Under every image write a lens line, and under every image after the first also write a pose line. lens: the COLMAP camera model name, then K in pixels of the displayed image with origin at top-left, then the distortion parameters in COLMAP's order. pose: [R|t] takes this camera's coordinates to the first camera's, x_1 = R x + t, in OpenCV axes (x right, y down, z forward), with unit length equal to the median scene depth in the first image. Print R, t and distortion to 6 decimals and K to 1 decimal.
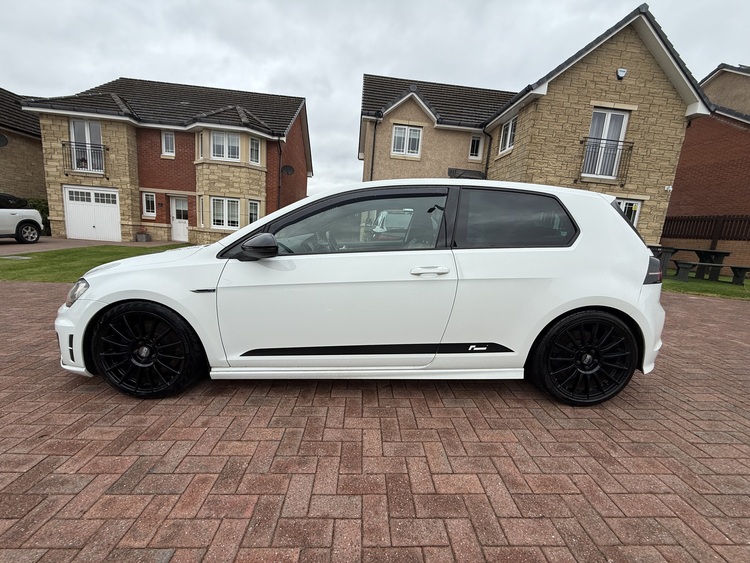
lens RADIAL K [[298.5, 0, 372.0], [0, 298.5, 281.6], [0, 0, 1]] dist [0.000866, -0.000289]
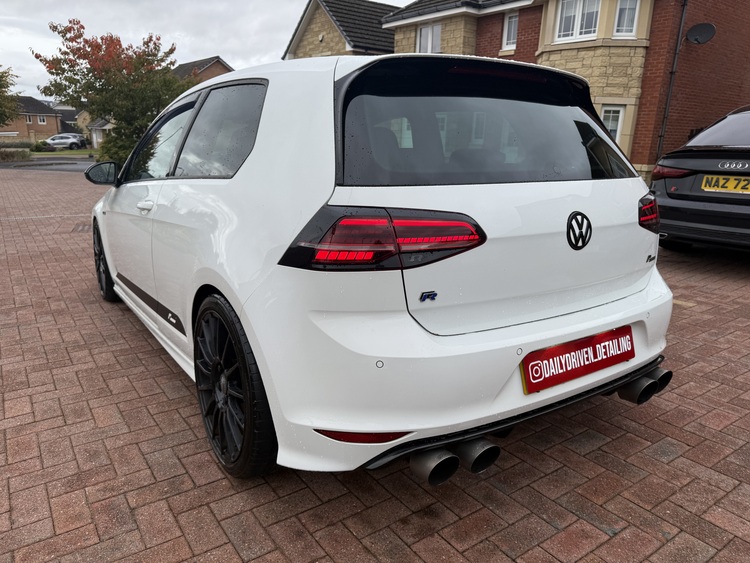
lens RADIAL K [[530.2, 0, 372.1], [0, 530.2, 290.6], [0, 0, 1]] dist [0.027507, -0.030764]
pose [[0.545148, 0.180734, -0.818626, 0.272786], [-0.126742, 0.983029, 0.132629, -0.012455], [0.828704, 0.031452, 0.558803, 0.112179]]
